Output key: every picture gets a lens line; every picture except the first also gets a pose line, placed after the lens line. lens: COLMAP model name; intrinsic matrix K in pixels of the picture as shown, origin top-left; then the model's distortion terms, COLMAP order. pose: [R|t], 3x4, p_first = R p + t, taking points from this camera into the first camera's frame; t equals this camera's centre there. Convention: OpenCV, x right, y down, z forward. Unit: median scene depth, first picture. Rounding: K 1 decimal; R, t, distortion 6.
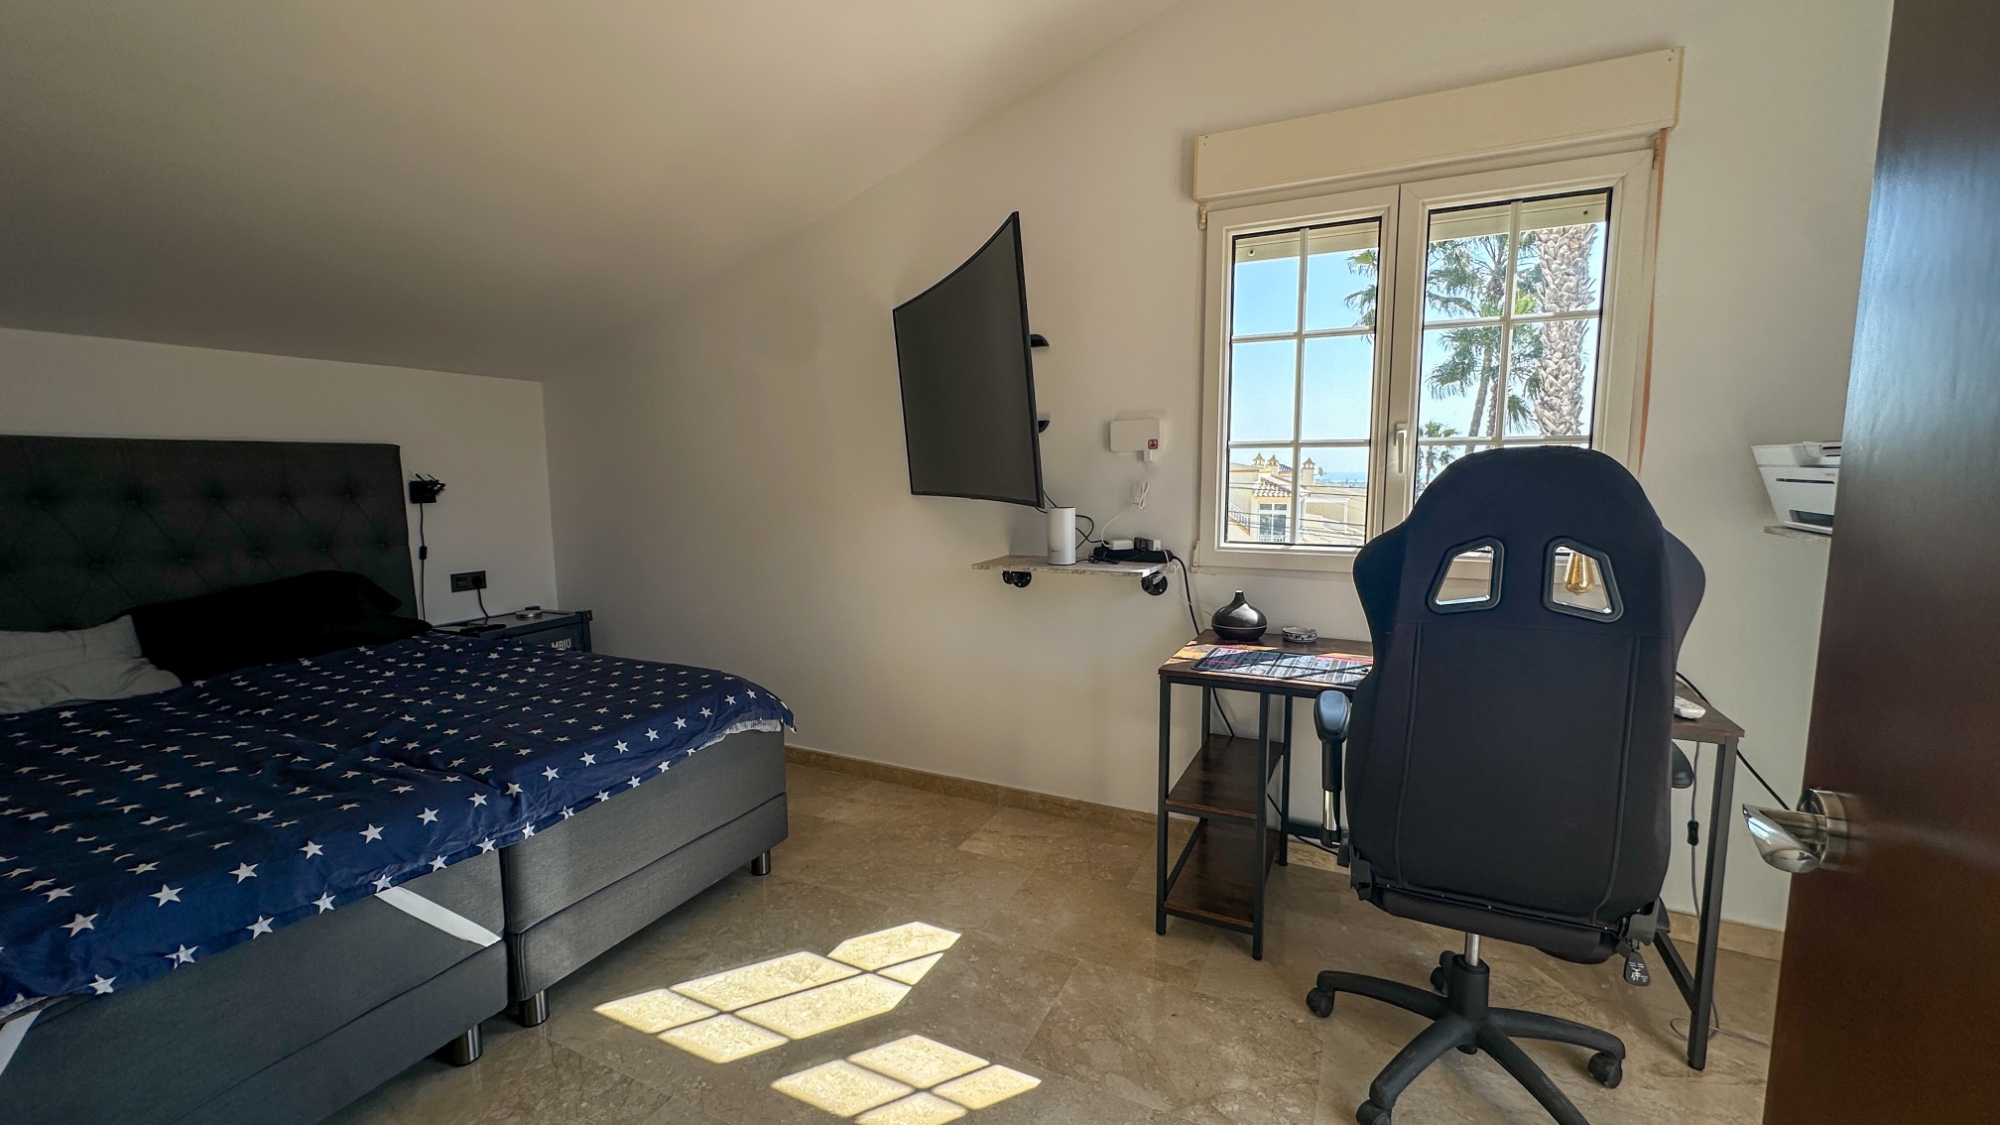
lens RADIAL K [[796.1, 0, 1000.9], [0, 796.1, 558.7], [0, 0, 1]] dist [-0.000767, 0.000551]
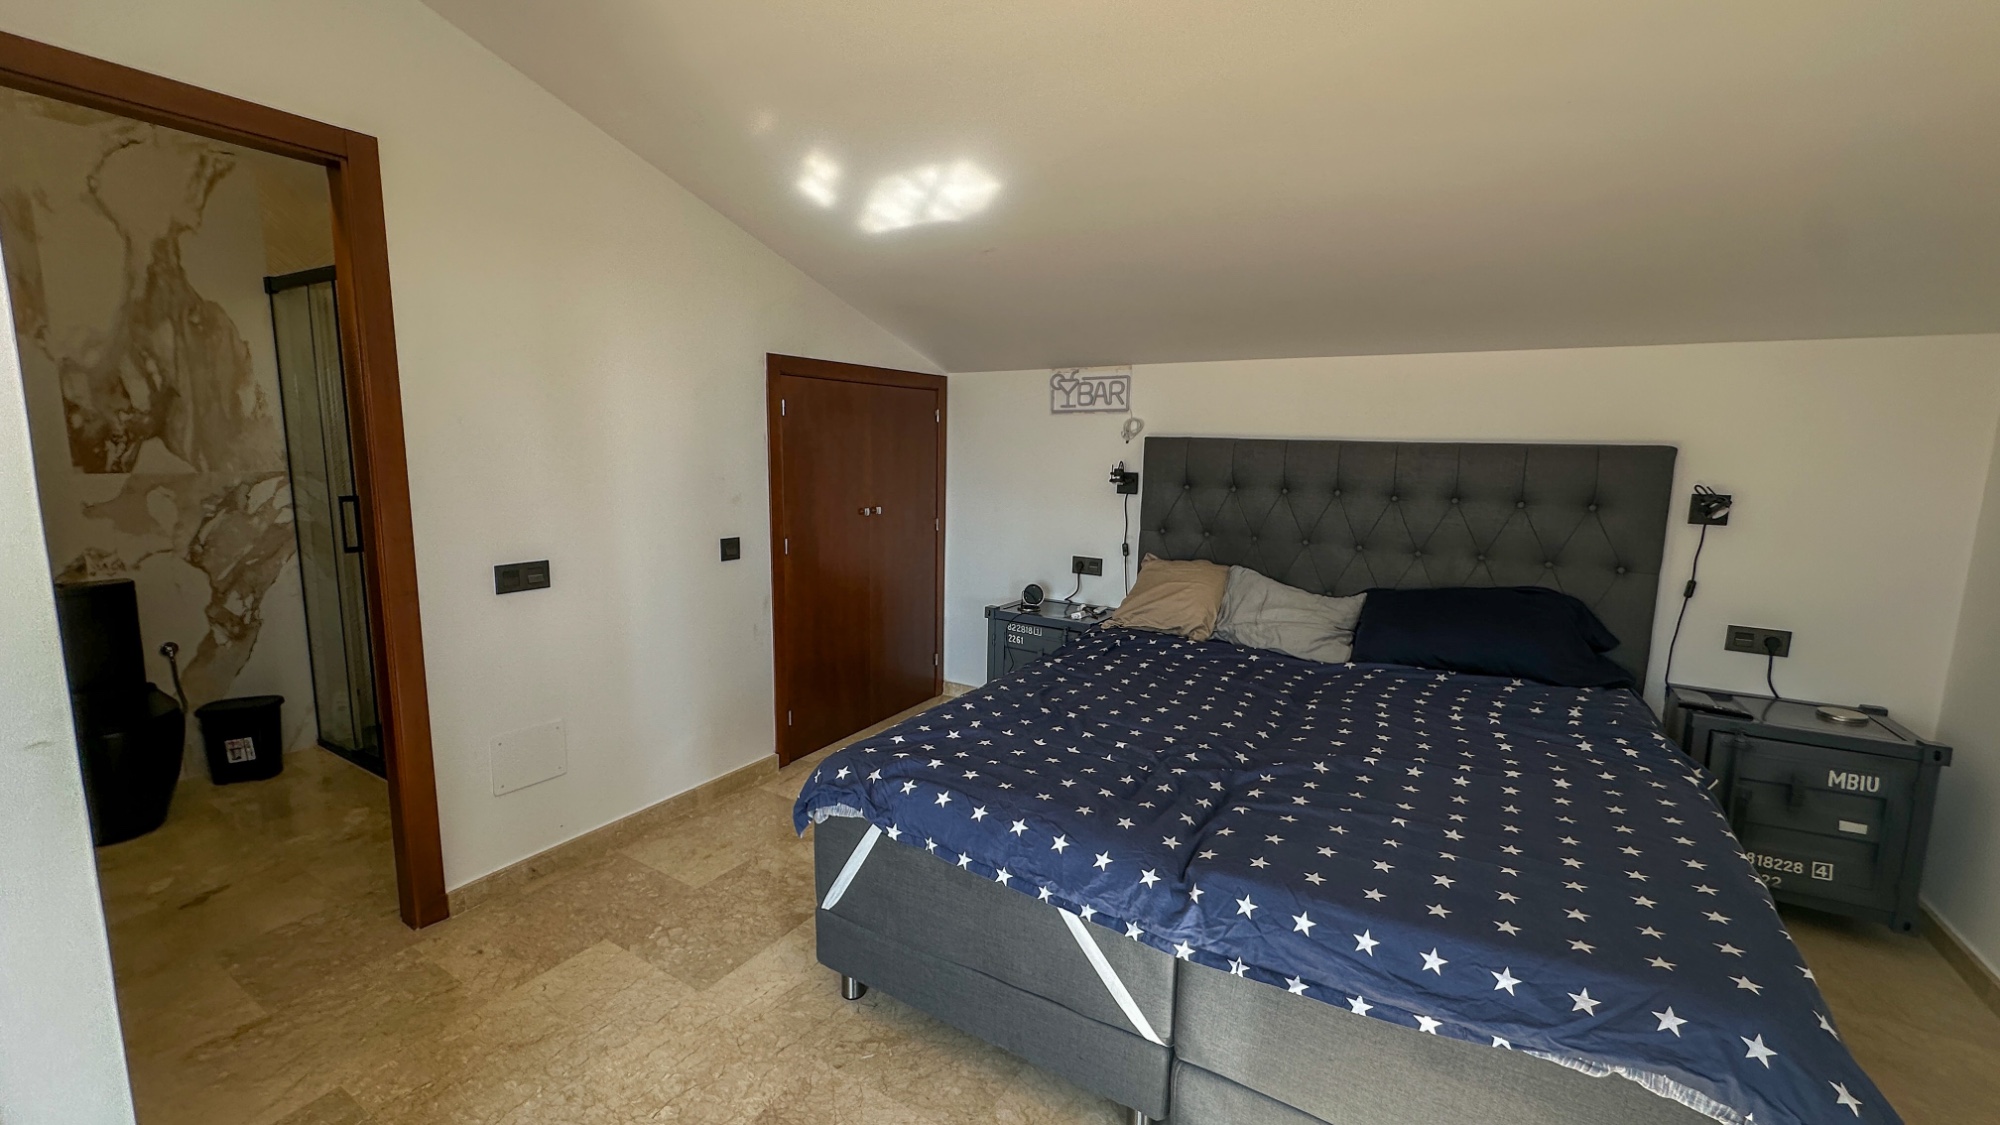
lens RADIAL K [[796.1, 0, 1000.9], [0, 796.1, 558.7], [0, 0, 1]] dist [-0.000767, 0.000551]
pose [[-0.091268, 0.148623, -0.984673, 0.118310], [-0.129458, 0.978638, 0.159711, -0.116186], [0.987376, 0.142050, -0.070078, 0.655097]]
